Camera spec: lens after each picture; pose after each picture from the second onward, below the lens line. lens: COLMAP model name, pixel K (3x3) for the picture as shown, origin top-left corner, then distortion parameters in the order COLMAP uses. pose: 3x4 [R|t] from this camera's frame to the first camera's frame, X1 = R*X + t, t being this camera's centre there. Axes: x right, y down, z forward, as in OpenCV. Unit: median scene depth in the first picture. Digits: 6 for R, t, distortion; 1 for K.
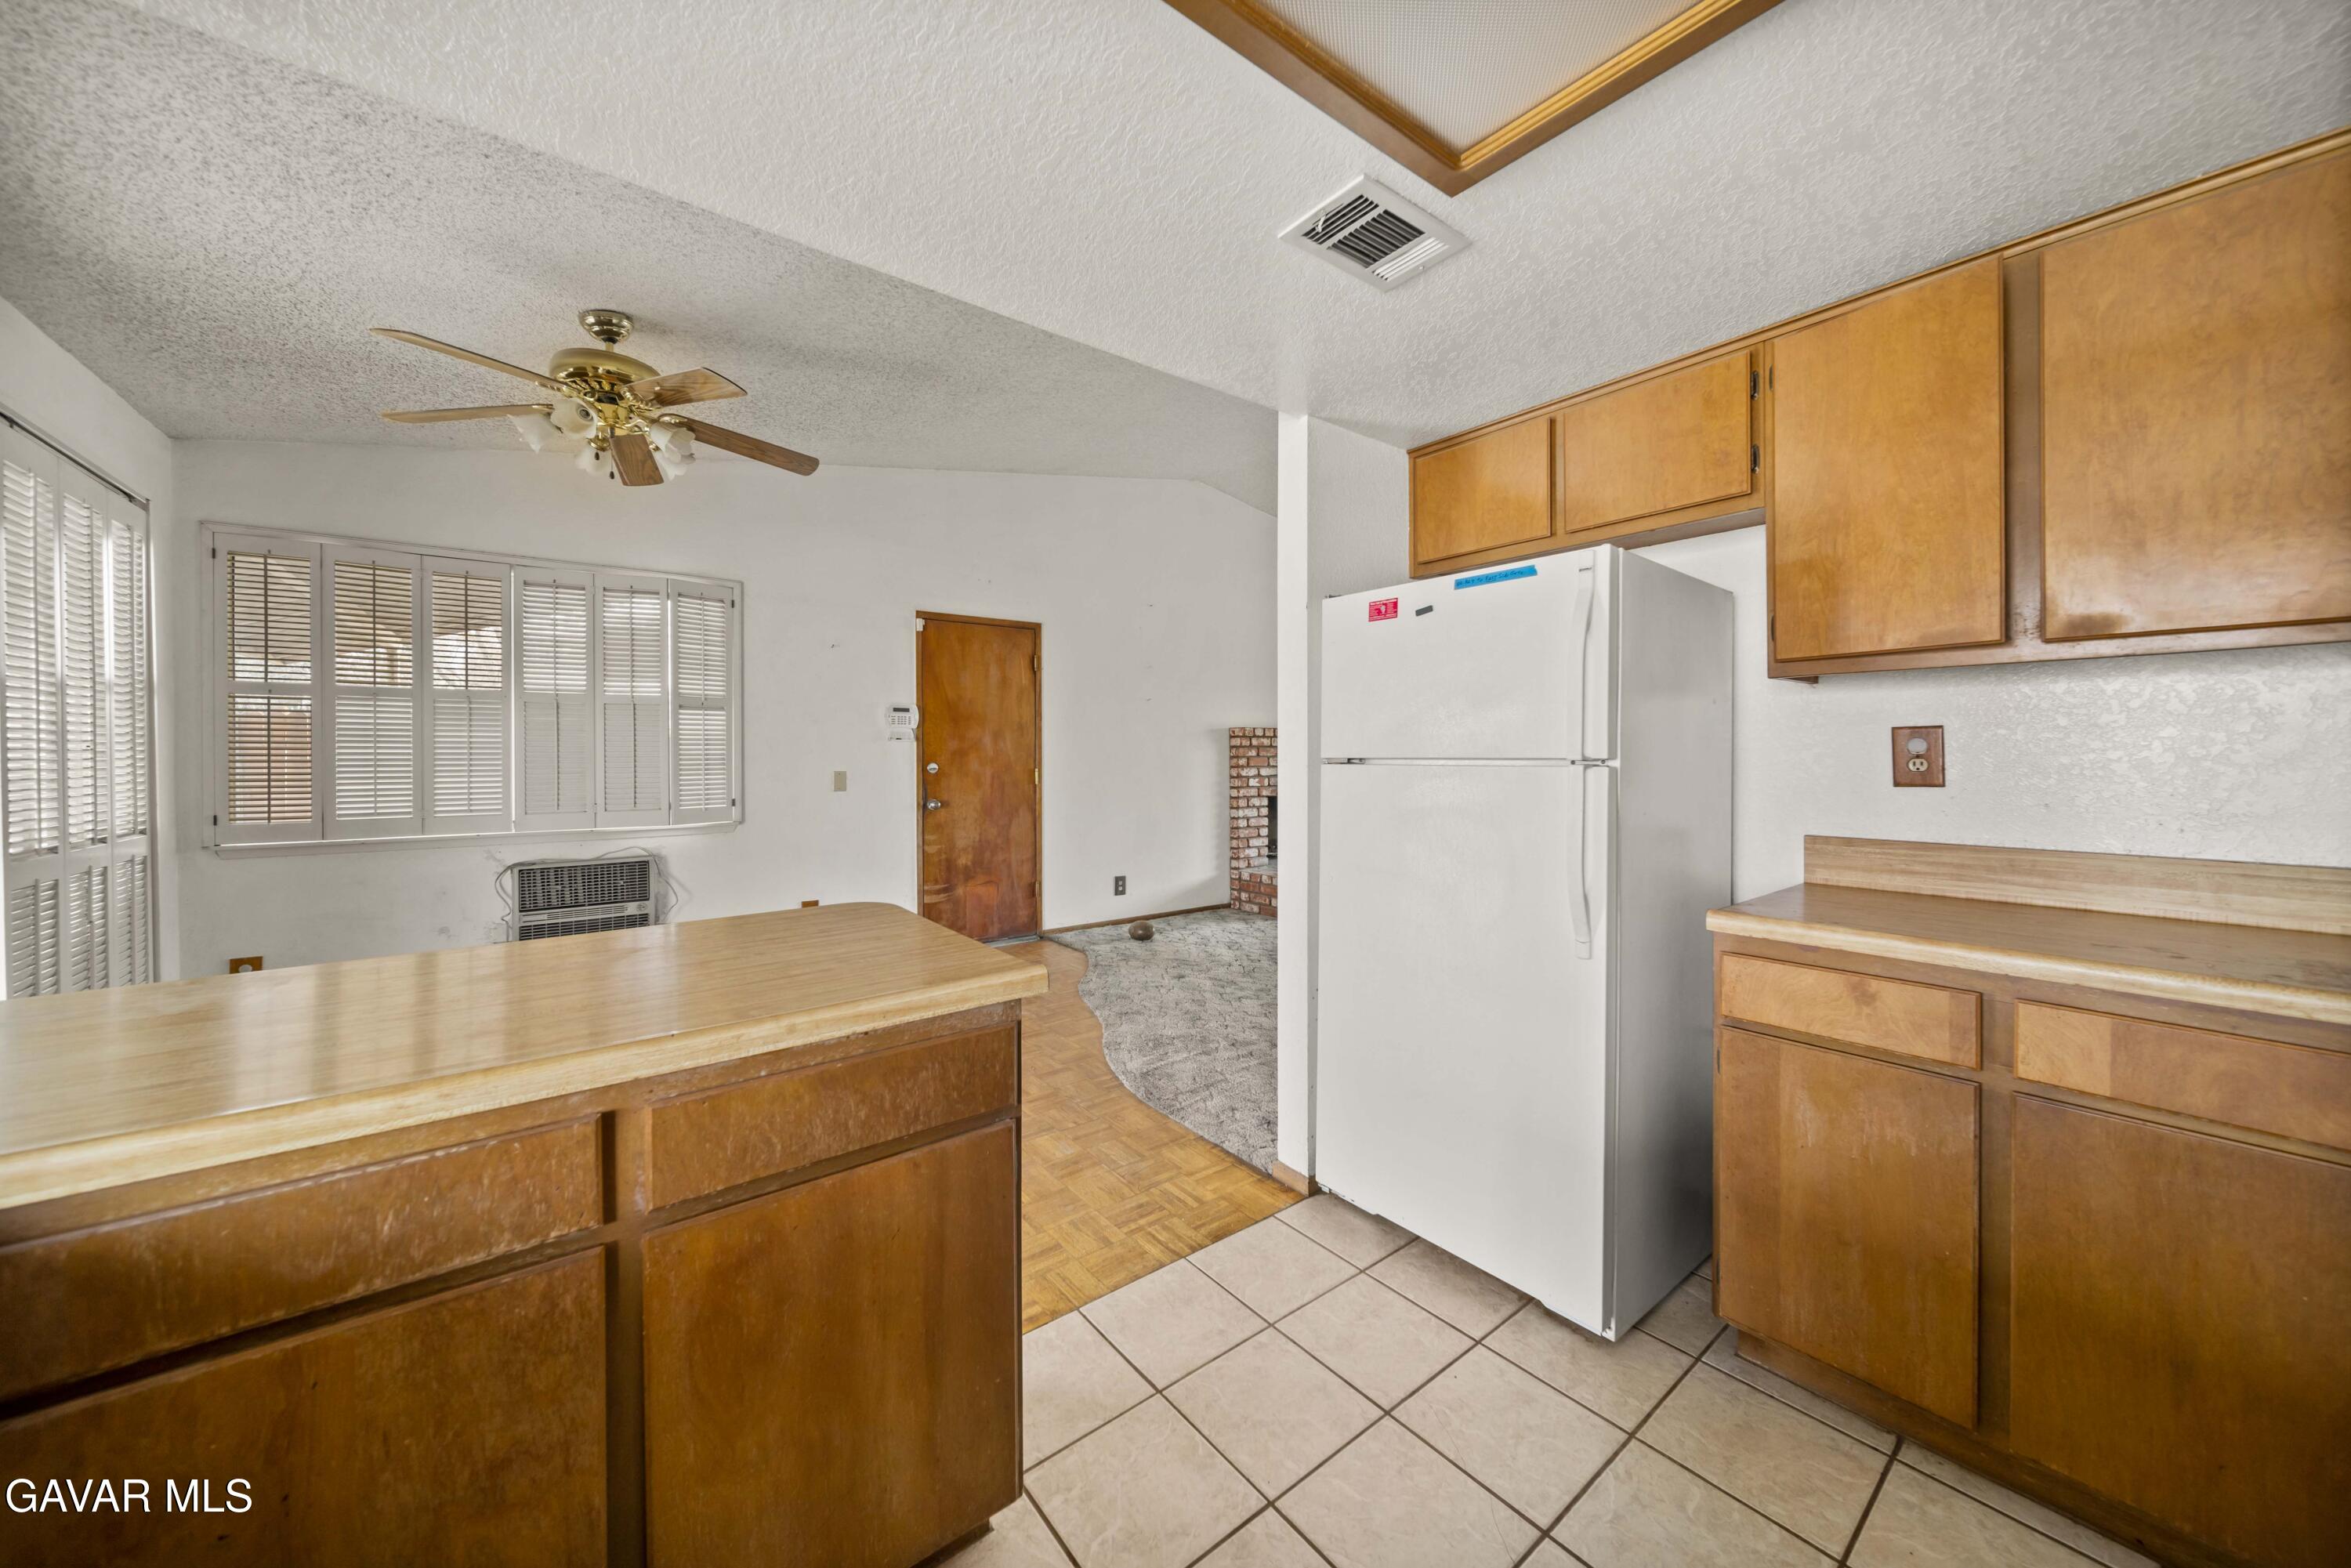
lens RADIAL K [[836.7, 0, 1169.4], [0, 836.7, 761.6], [0, 0, 1]] dist [-0.002078, 0.000229]
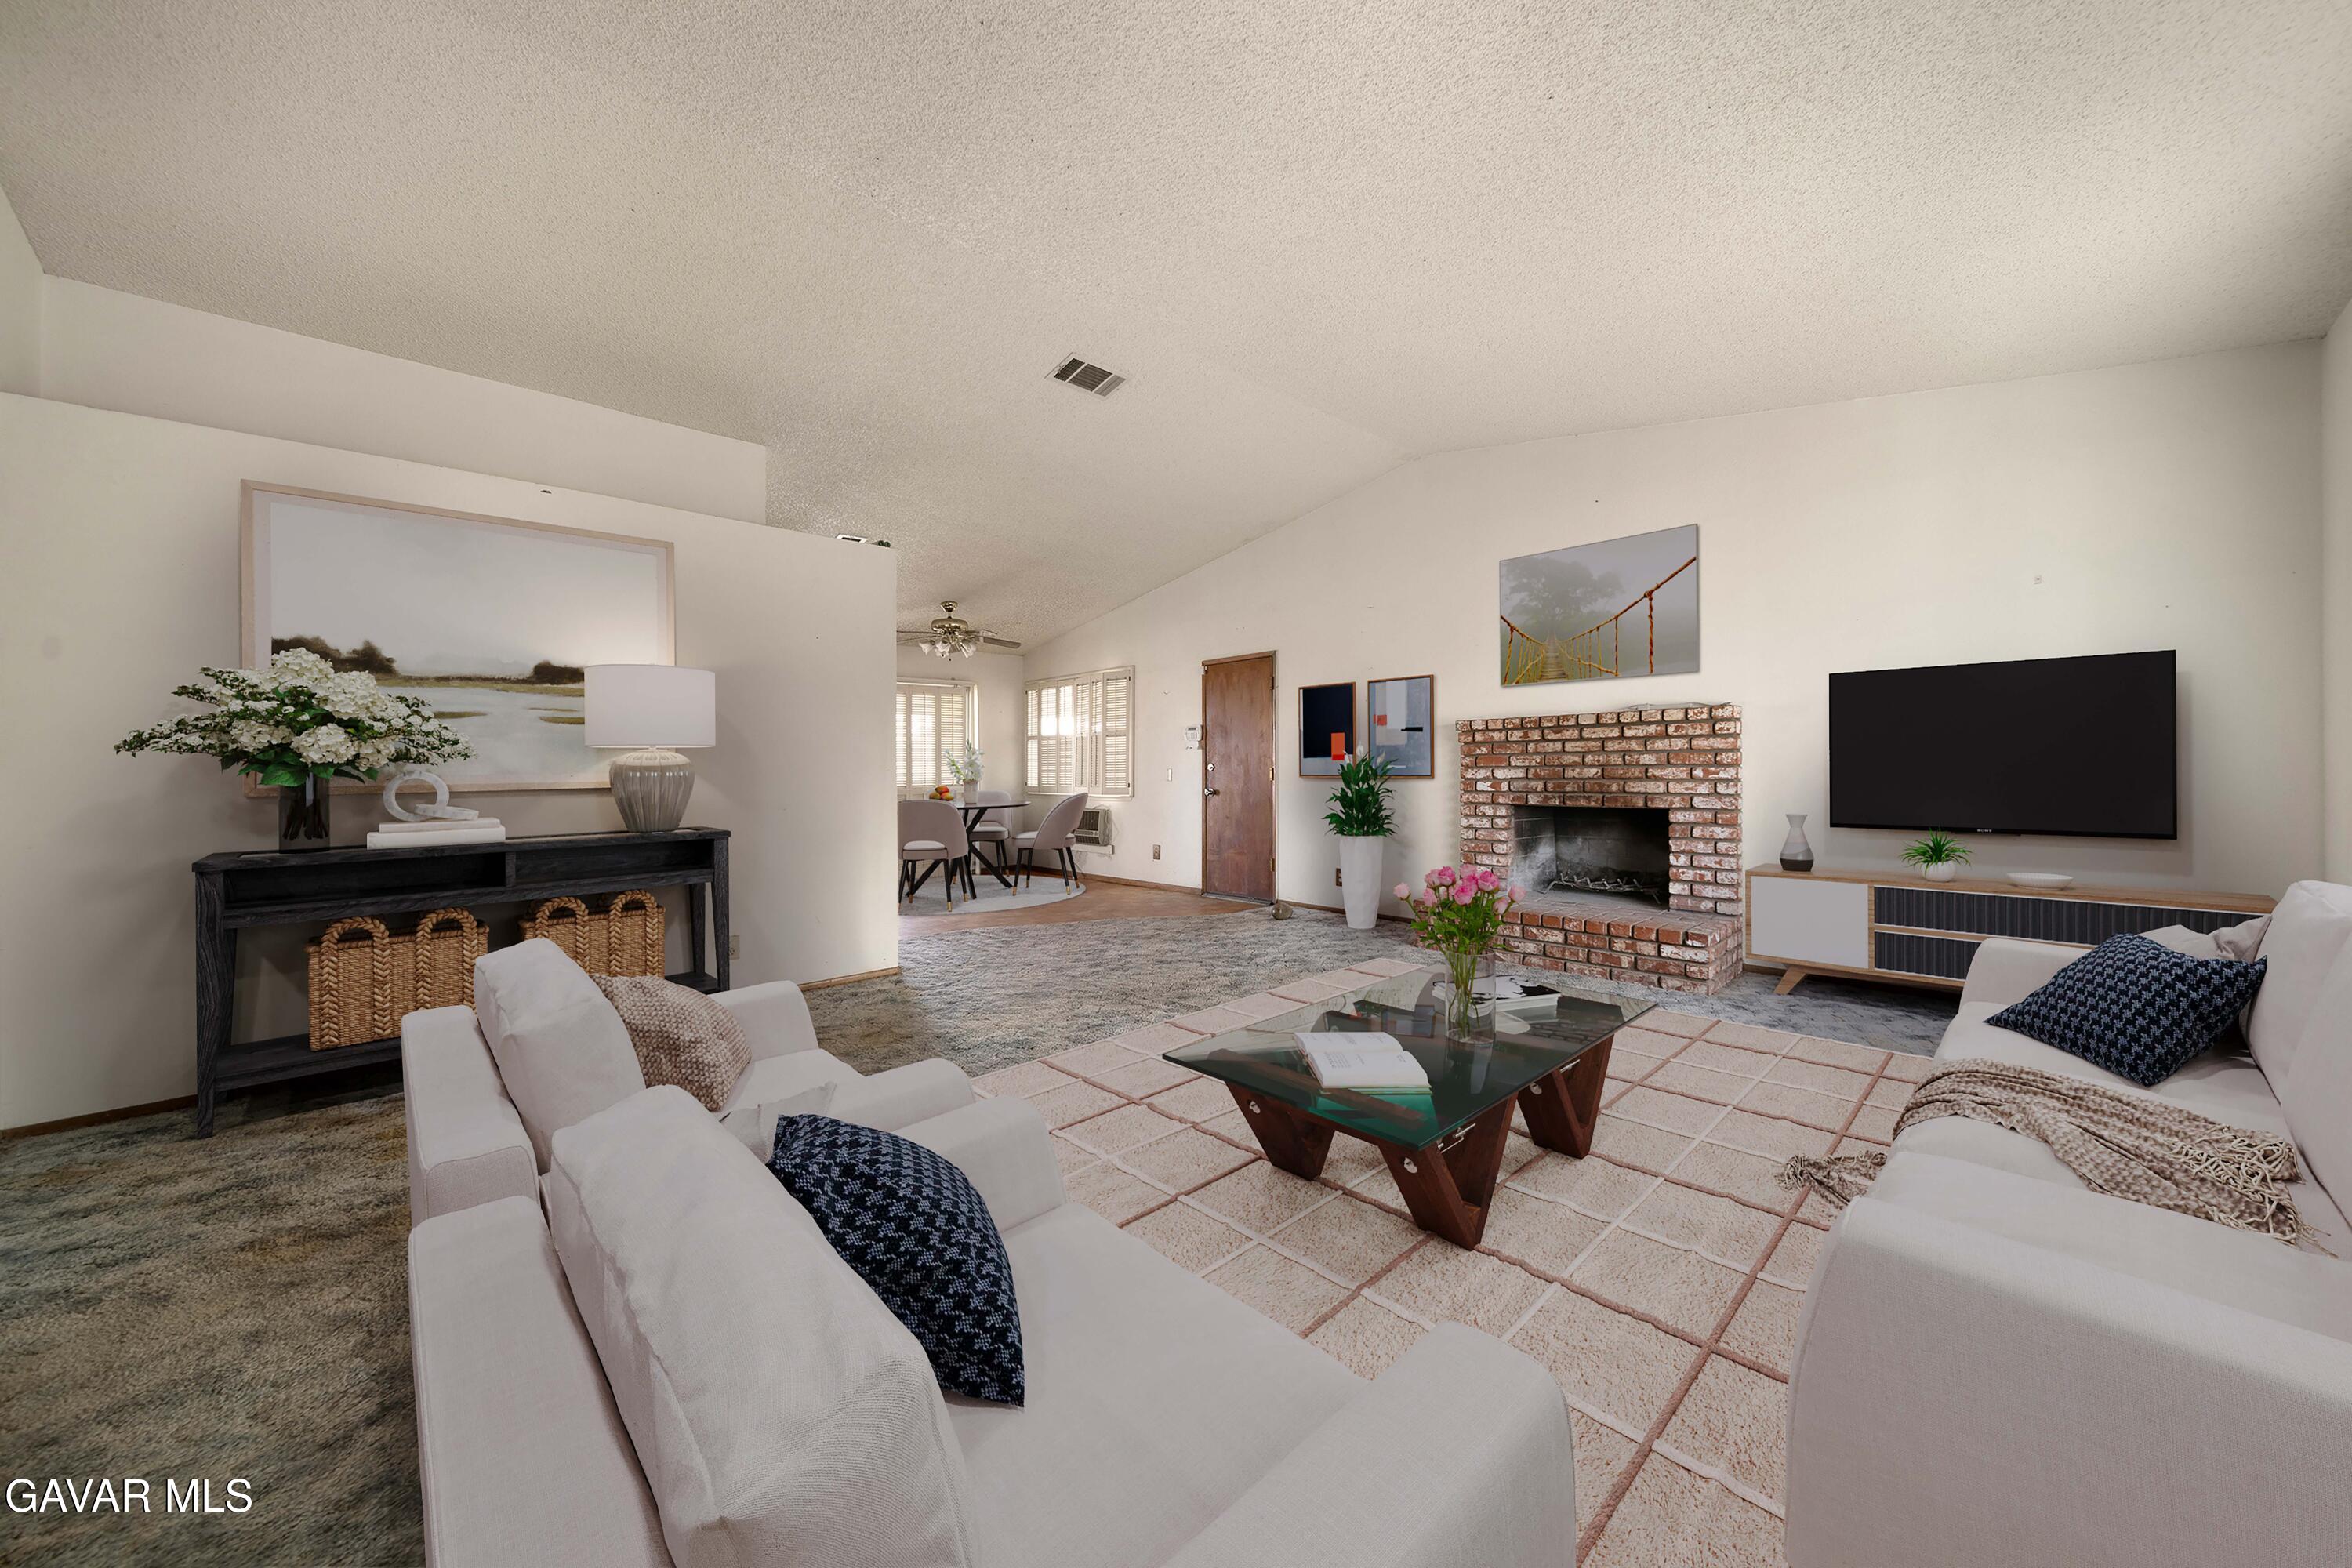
lens RADIAL K [[837.1, 0, 1186.7], [0, 837.1, 774.4], [0, 0, 1]] dist [-0.002078, 0.000229]
pose [[0.102753, 0.004127, -0.994698, 1.314397], [-0.003055, 0.999988, 0.003834, 0.015957], [0.994702, 0.002644, 0.102764, 0.920972]]
